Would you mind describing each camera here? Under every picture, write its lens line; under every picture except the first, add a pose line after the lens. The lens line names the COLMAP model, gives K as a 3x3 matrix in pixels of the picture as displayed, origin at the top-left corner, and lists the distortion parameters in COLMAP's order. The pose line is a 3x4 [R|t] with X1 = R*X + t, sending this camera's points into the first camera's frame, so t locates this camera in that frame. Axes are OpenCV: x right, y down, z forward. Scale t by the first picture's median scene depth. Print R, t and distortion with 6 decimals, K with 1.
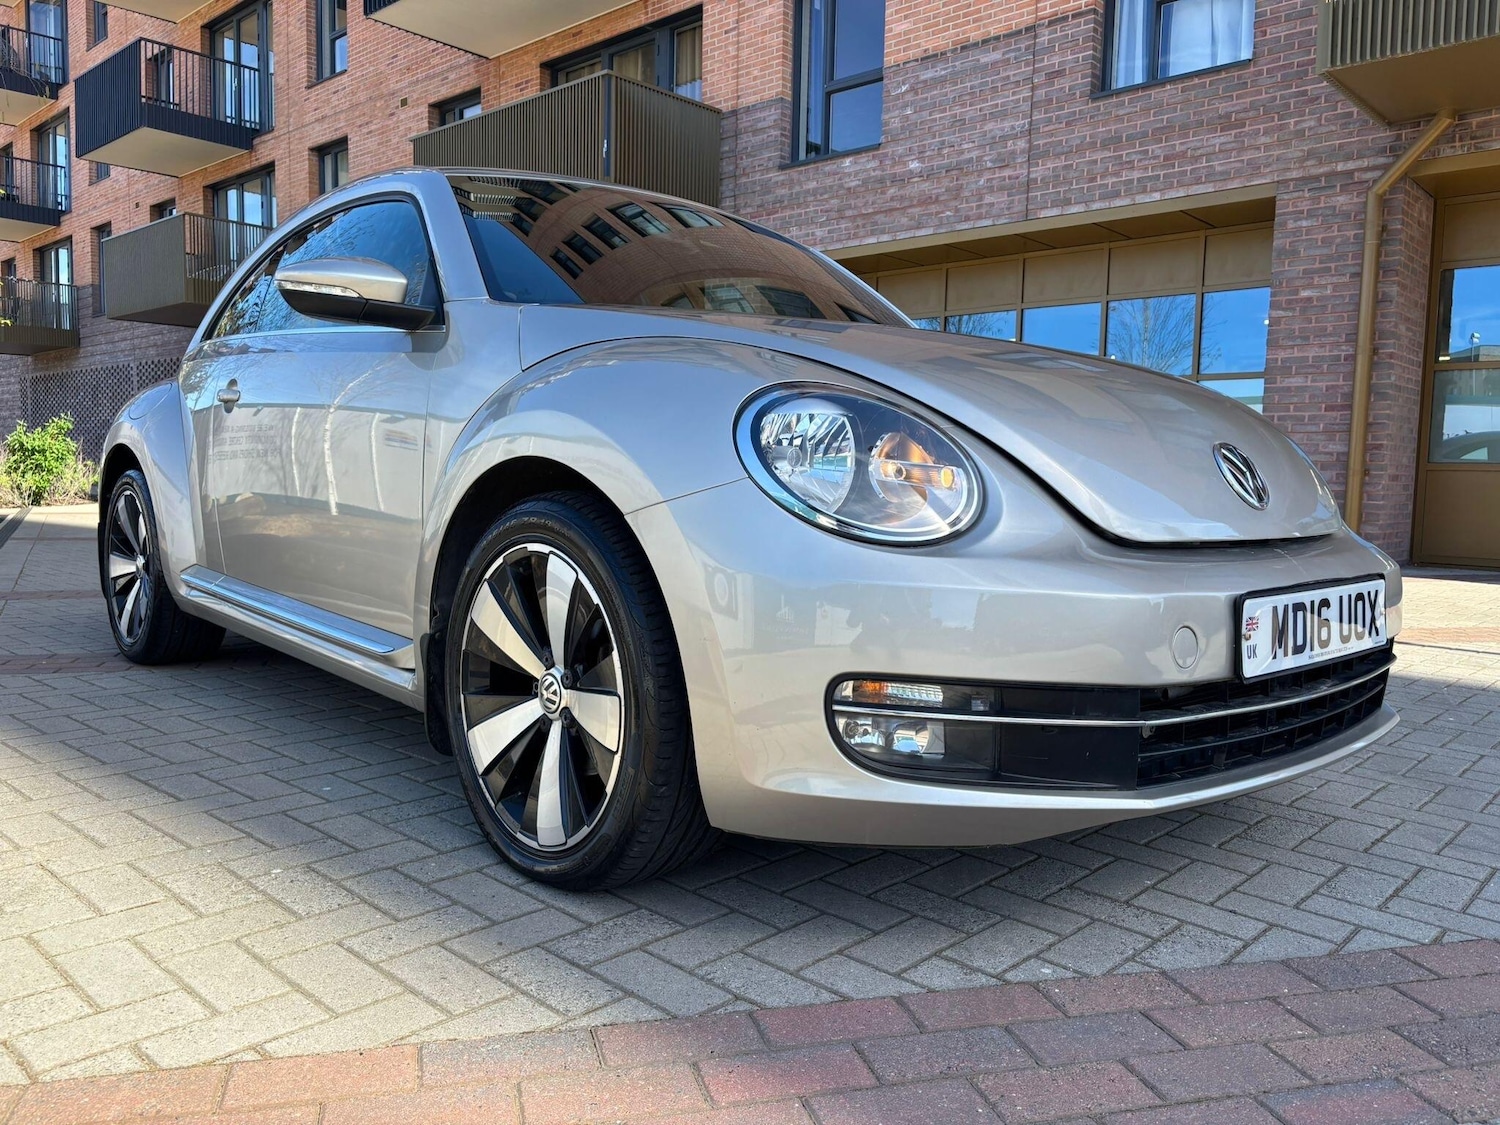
lens RADIAL K [[1145.0, 0, 765.3], [0, 1145.0, 552.6], [0, 0, 1]] dist [0.043419, -0.055822]
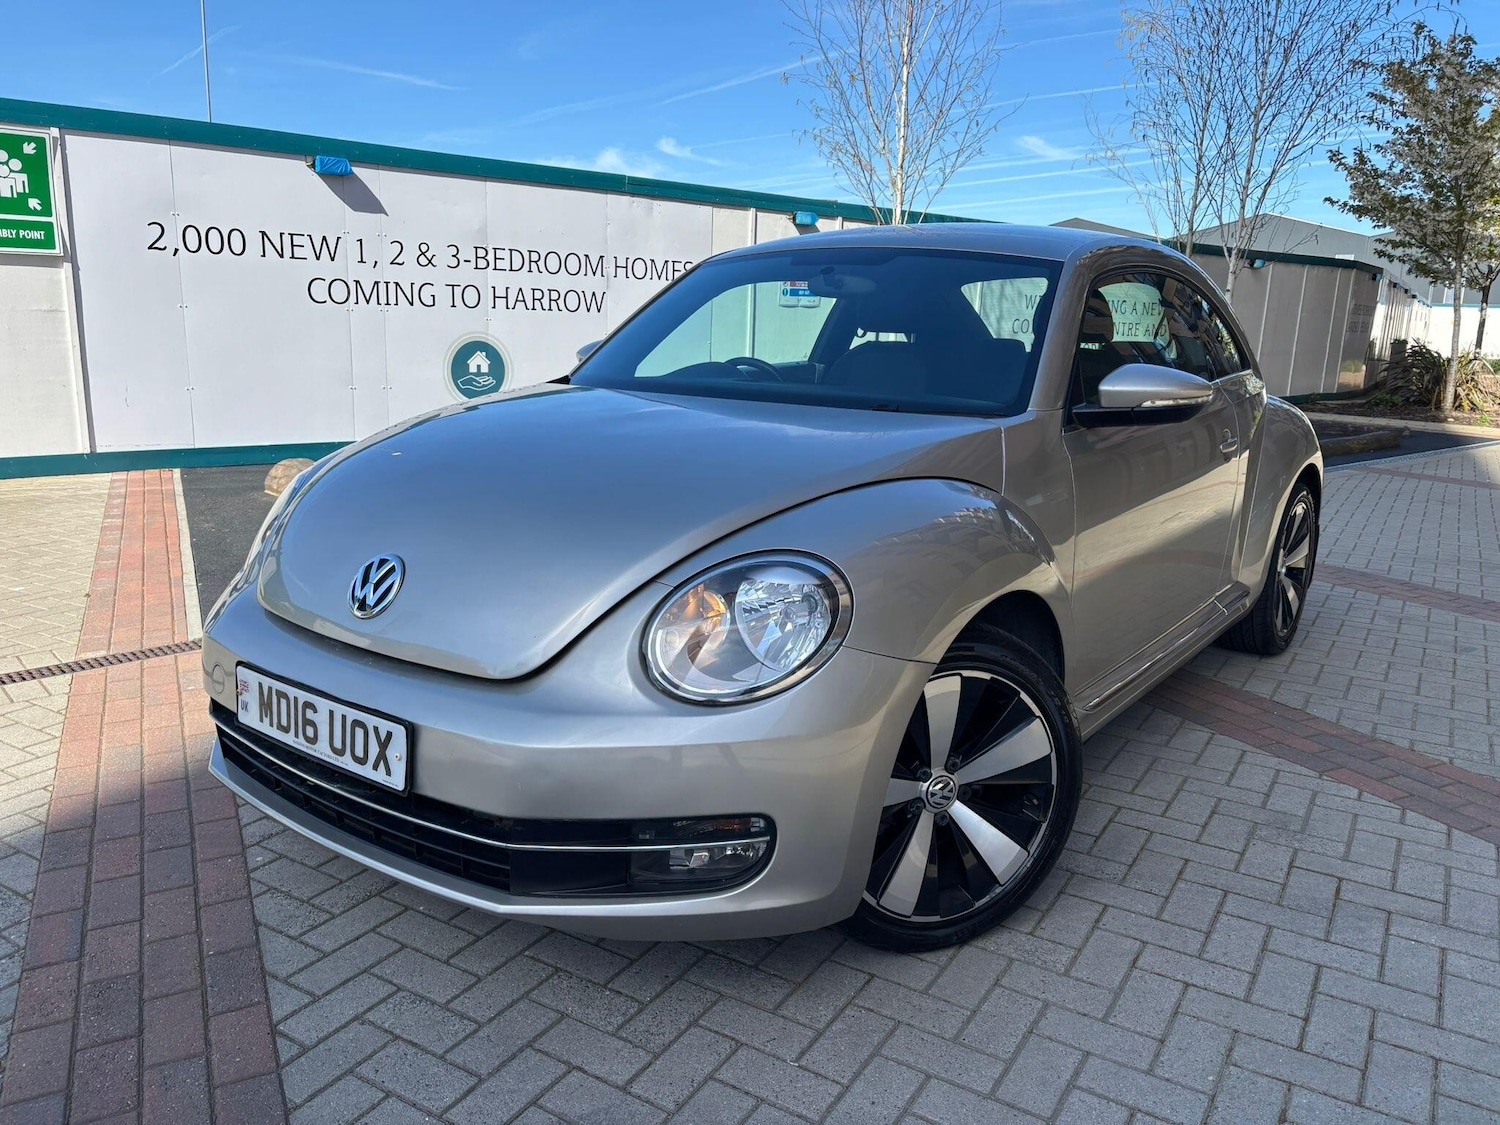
lens RADIAL K [[1147.6, 0, 753.2], [0, 1147.6, 564.5], [0, 0, 1]] dist [0.049556, -0.066529]
pose [[0.196673, 0.202110, -0.959412, 0.329416], [-0.101438, 0.977467, 0.185119, -0.069884], [0.975208, 0.060913, 0.212743, 0.236519]]
